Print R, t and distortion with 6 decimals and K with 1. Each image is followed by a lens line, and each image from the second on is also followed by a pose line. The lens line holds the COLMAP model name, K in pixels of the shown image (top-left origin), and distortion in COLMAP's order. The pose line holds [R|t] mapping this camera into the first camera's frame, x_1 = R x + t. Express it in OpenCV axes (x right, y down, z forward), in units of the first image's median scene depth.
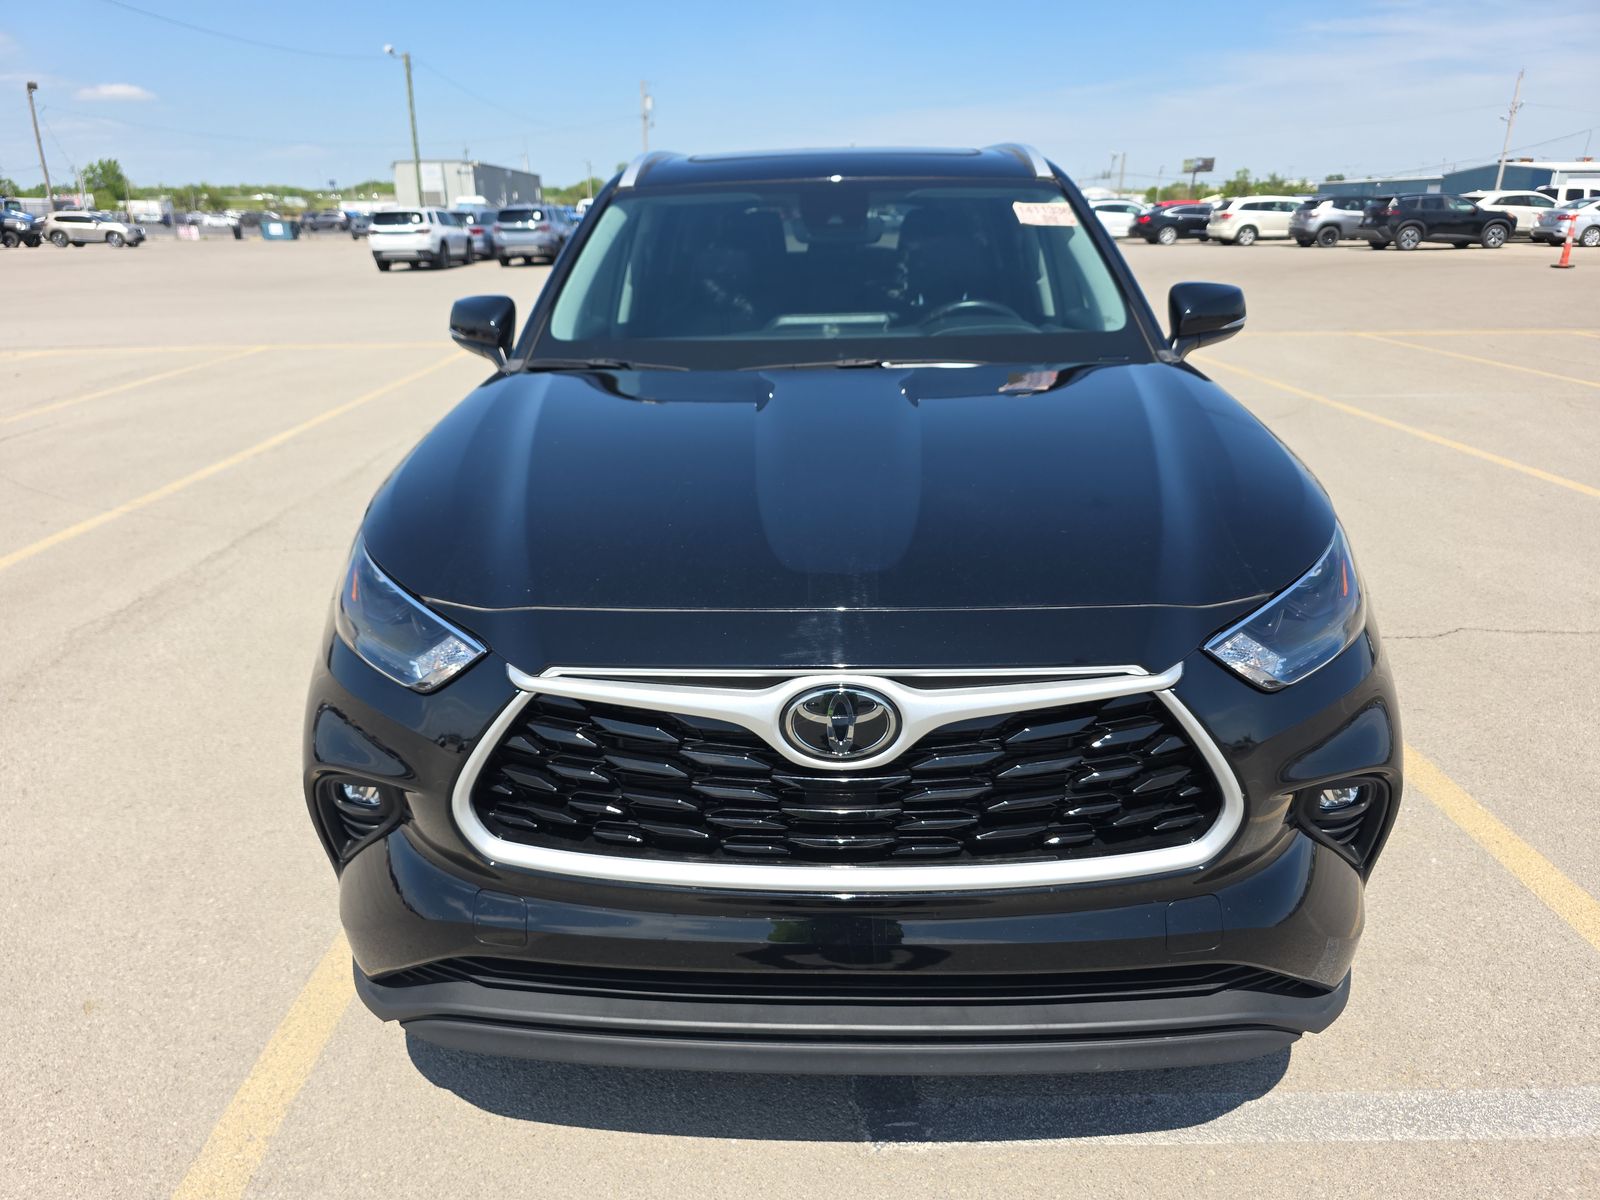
lens RADIAL K [[1067.7, 0, 800.0], [0, 1067.7, 600.0], [0, 0, 1]] dist [0.001825, -0.001812]
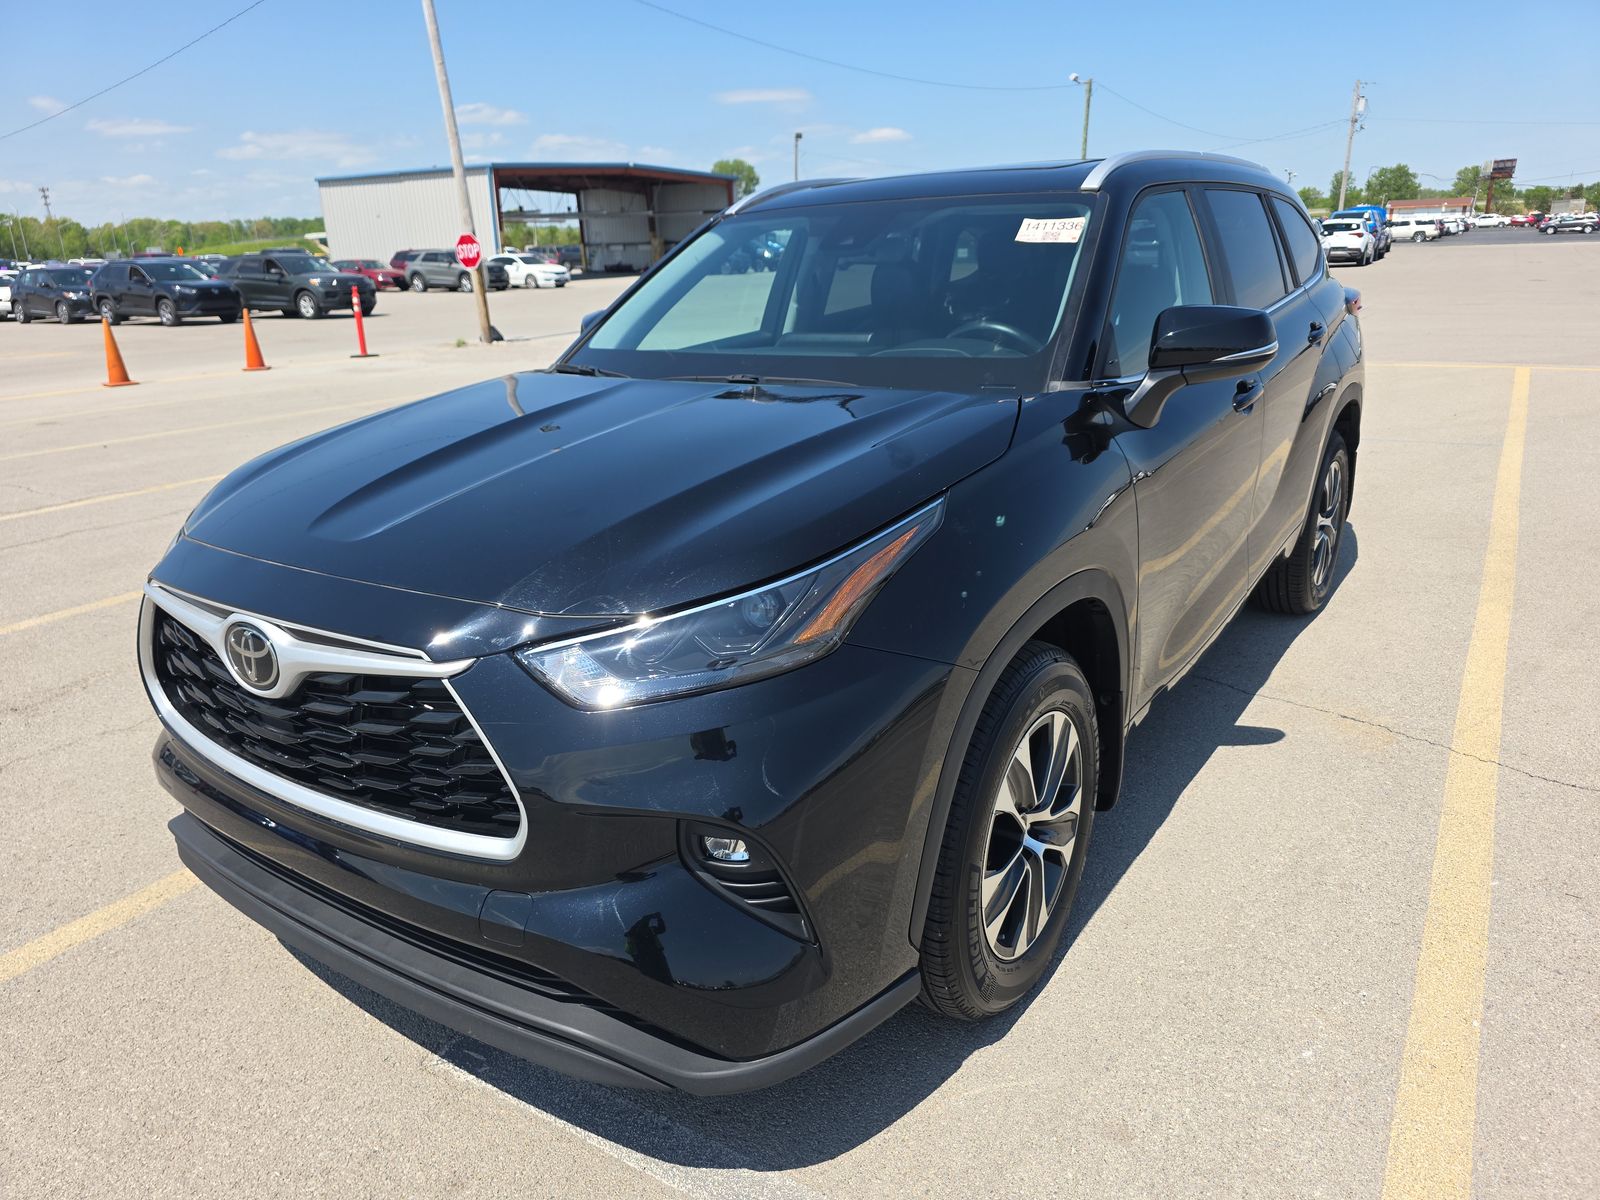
lens RADIAL K [[1059.7, 0, 800.0], [0, 1059.7, 600.0], [0, 0, 1]] dist [0.004394, 0.001698]
pose [[0.853726, 0.153894, -0.497462, 0.877094], [-0.161282, 0.986500, 0.028395, -0.061700], [0.495116, 0.055990, 0.867021, 0.190212]]
